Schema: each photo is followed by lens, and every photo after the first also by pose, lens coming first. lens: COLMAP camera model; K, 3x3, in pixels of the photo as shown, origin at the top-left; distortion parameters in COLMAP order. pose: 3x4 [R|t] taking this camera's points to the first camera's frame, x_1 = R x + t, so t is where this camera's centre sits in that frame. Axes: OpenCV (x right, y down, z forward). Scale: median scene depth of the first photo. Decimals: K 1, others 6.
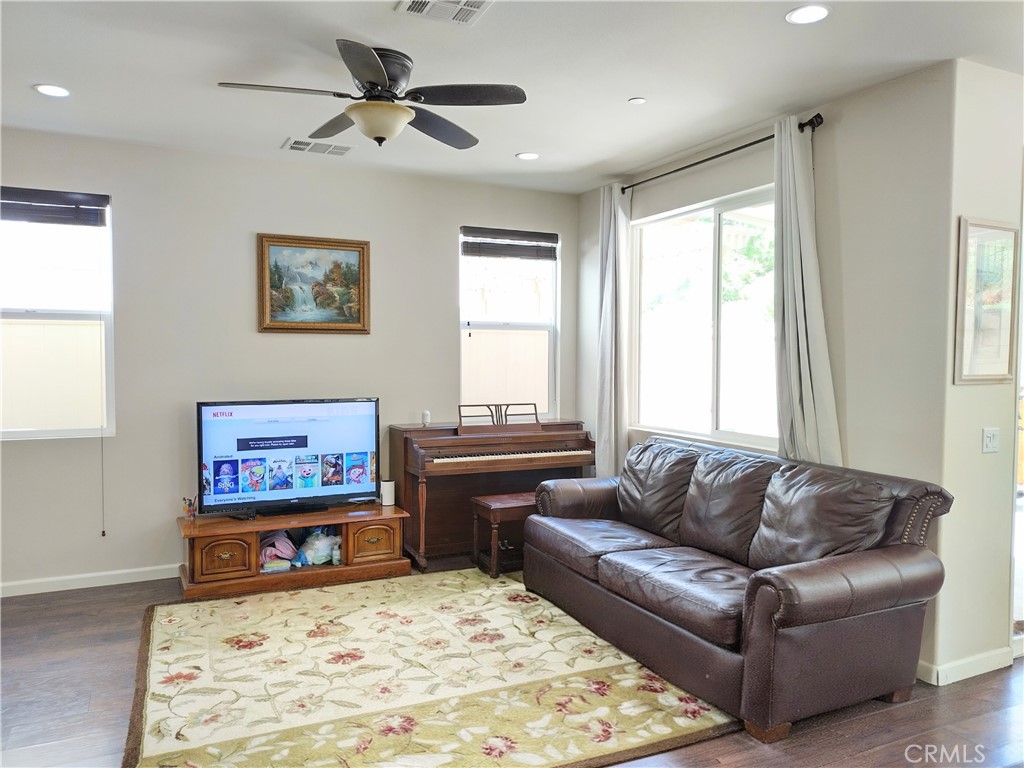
lens RADIAL K [[763.8, 0, 514.6], [0, 763.8, 388.0], [0, 0, 1]] dist [0.019719, -0.012707]
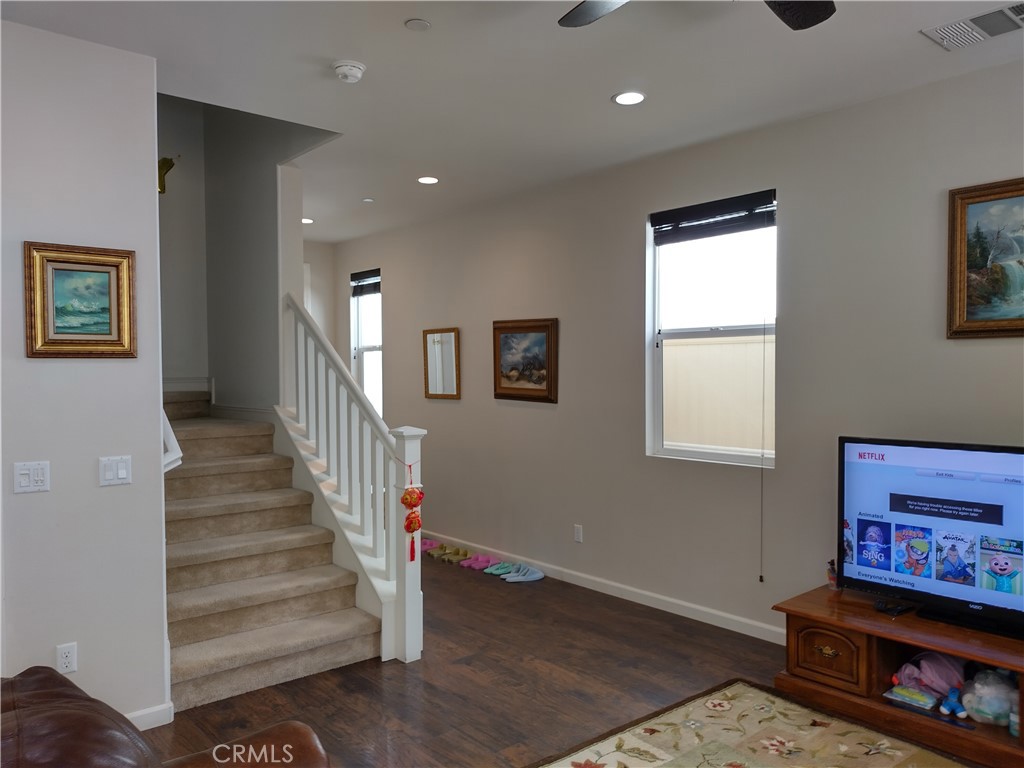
lens RADIAL K [[766.6, 0, 515.5], [0, 766.6, 390.5], [0, 0, 1]] dist [0.011500, -0.010589]
pose [[0.248666, 0.017458, -0.968432, 0.224654], [-0.036257, 0.999305, 0.008705, -0.020505], [0.967910, 0.032948, 0.249126, 0.482477]]
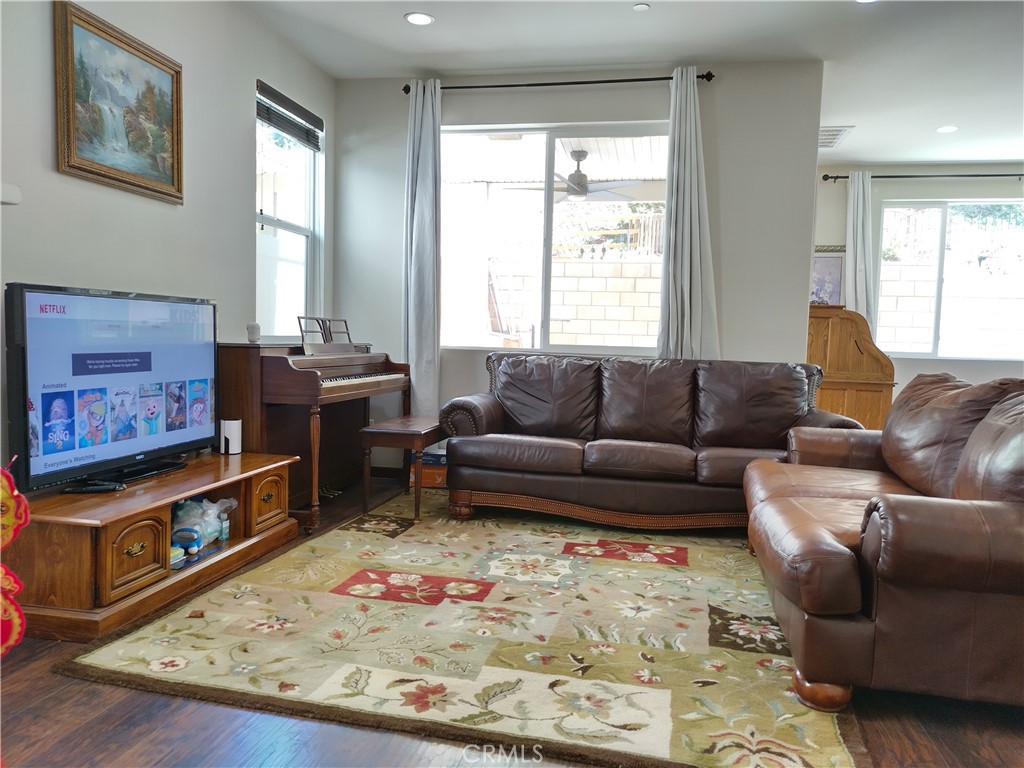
lens RADIAL K [[763.8, 0, 514.6], [0, 763.8, 388.0], [0, 0, 1]] dist [0.019719, -0.012707]
pose [[0.610411, -0.040562, 0.791046, -0.600254], [0.008769, 0.998973, 0.044458, 0.067708], [-0.792036, -0.020201, 0.610140, 0.386993]]
